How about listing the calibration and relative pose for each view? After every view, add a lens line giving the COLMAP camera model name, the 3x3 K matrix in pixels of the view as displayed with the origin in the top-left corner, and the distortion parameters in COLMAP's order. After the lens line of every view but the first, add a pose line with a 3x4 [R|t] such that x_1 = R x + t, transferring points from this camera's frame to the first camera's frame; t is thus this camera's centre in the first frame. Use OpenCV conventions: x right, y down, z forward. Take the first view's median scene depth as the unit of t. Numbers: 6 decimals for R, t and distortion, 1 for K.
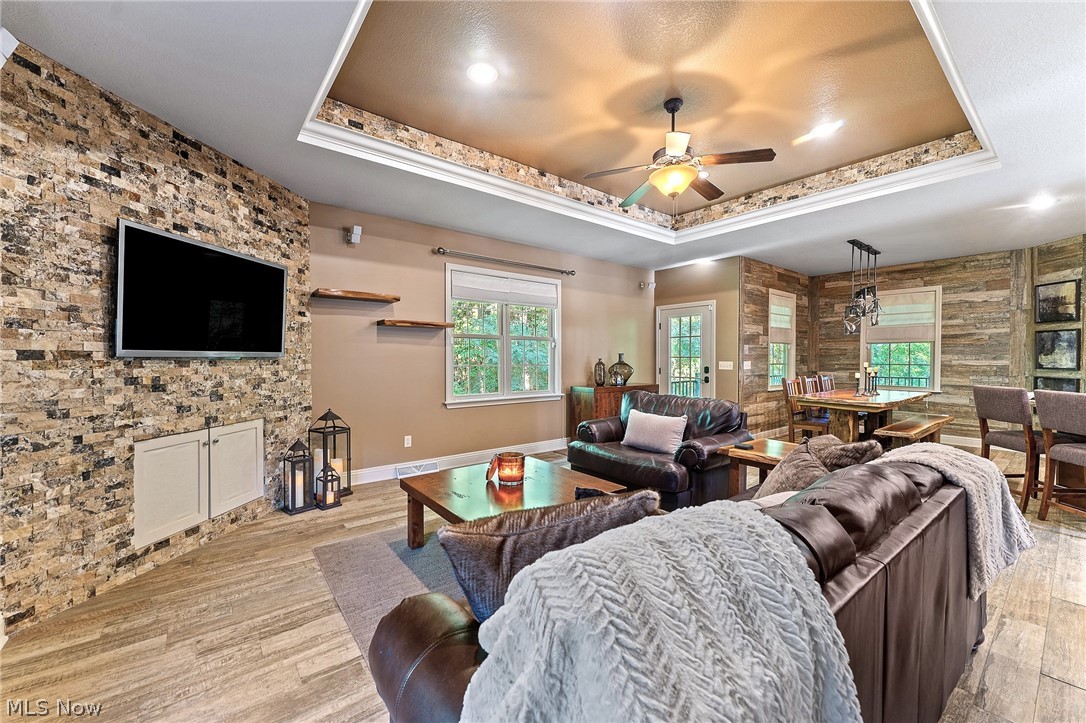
lens RADIAL K [[431.2, 0, 541.2], [0, 431.2, 363.8], [0, 0, 1]] dist [0.000599, 0.000208]
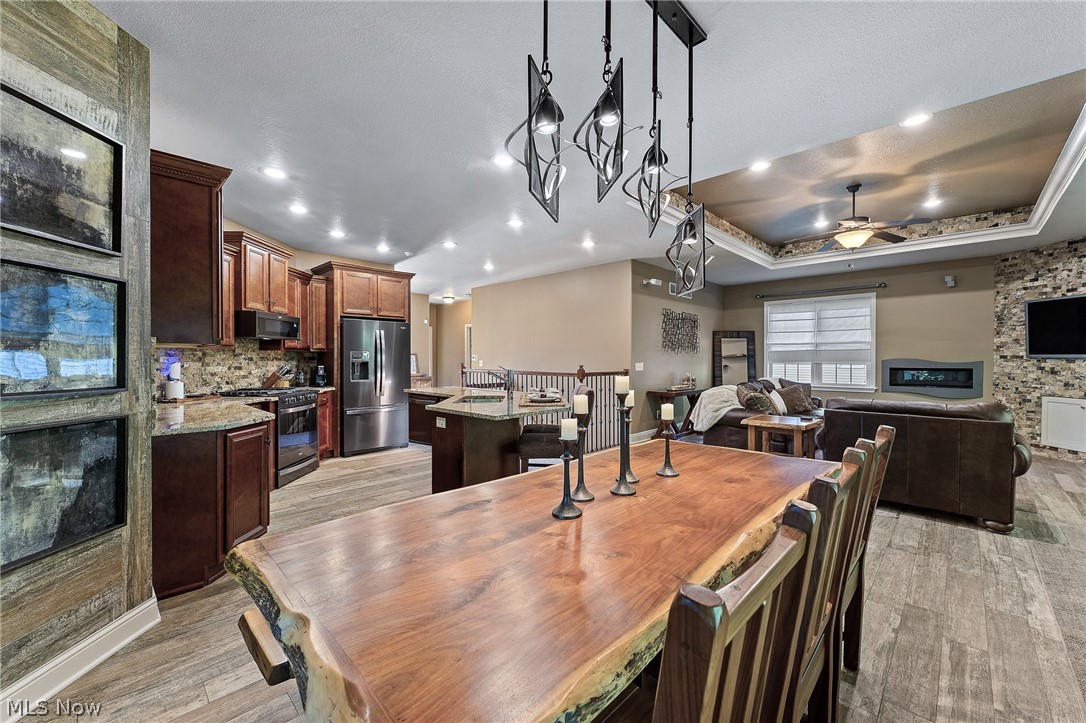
lens RADIAL K [[431.2, 0, 541.9], [0, 431.2, 360.9], [0, 0, 1]] dist [0.000599, 0.000208]
pose [[-0.992241, -0.000383, -0.124328, 1.588234], [-0.003384, 0.999708, 0.023923, -0.036705], [0.124283, 0.024158, -0.991953, 2.406363]]
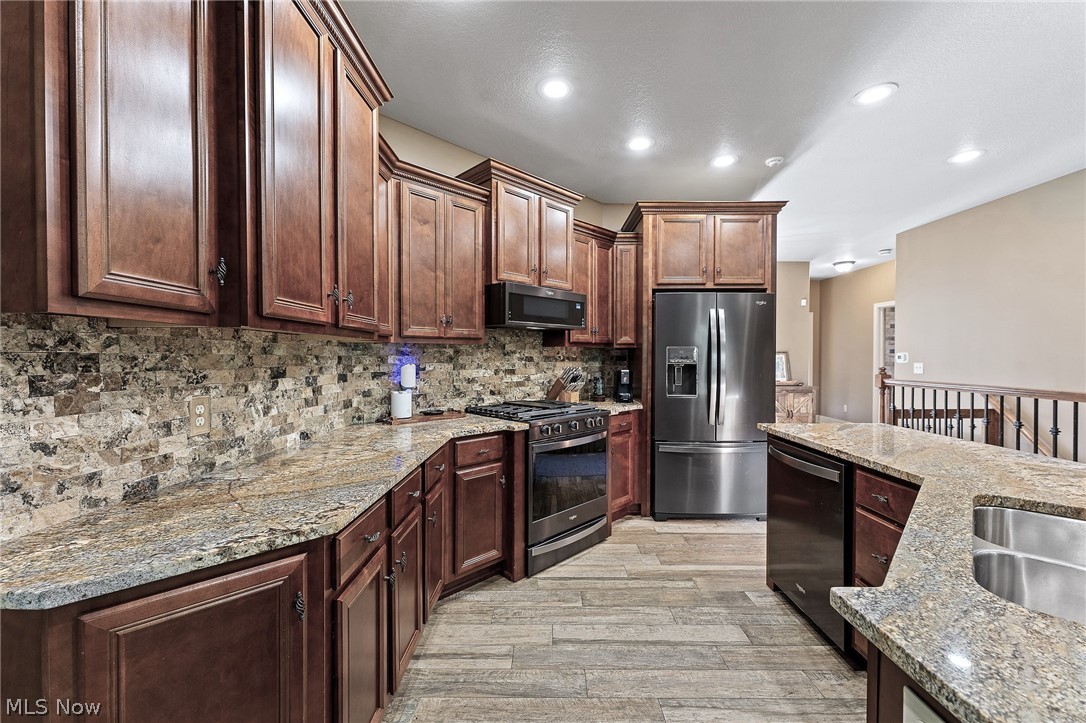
lens RADIAL K [[431.2, 0, 544.7], [0, 431.2, 361.9], [0, 0, 1]] dist [0.000599, 0.000208]
pose [[-0.782171, -0.009378, 0.622993, 1.726429], [0.008152, 0.999647, 0.025283, -0.022436], [-0.623010, 0.024854, -0.781819, 1.534882]]
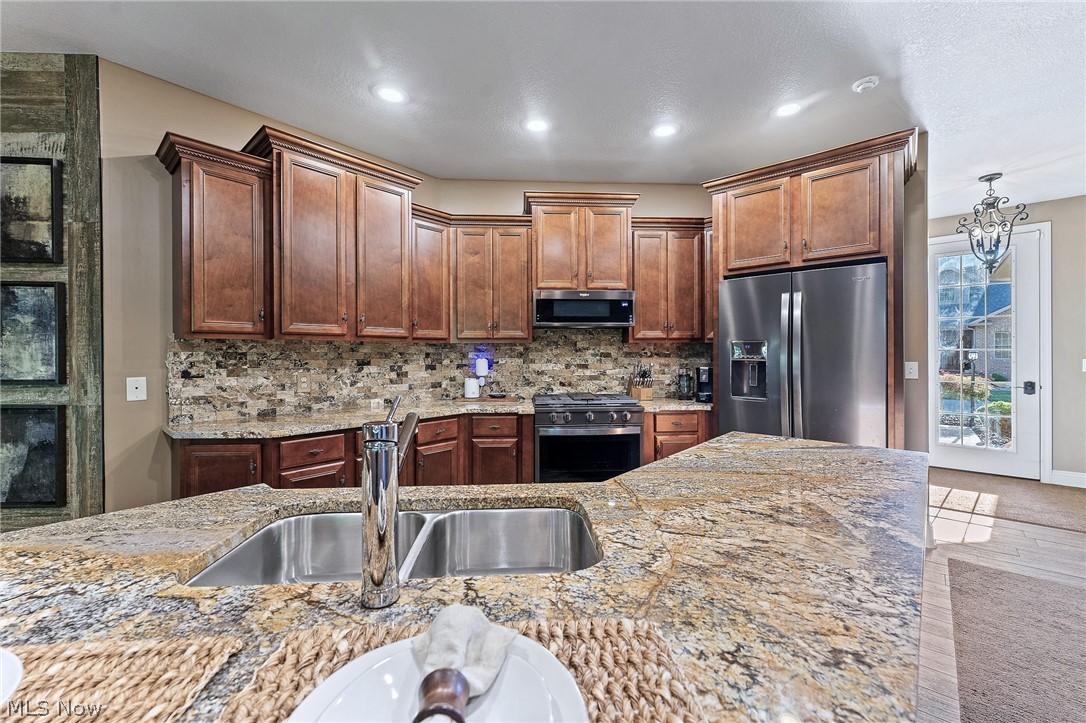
lens RADIAL K [[431.2, 0, 539.3], [0, 431.2, 353.6], [0, 0, 1]] dist [0.000599, 0.000208]
pose [[-0.179144, -0.001698, 0.983821, 1.298515], [0.017074, 0.999843, 0.004834, -0.014596], [-0.983675, 0.017664, -0.179087, 1.071669]]
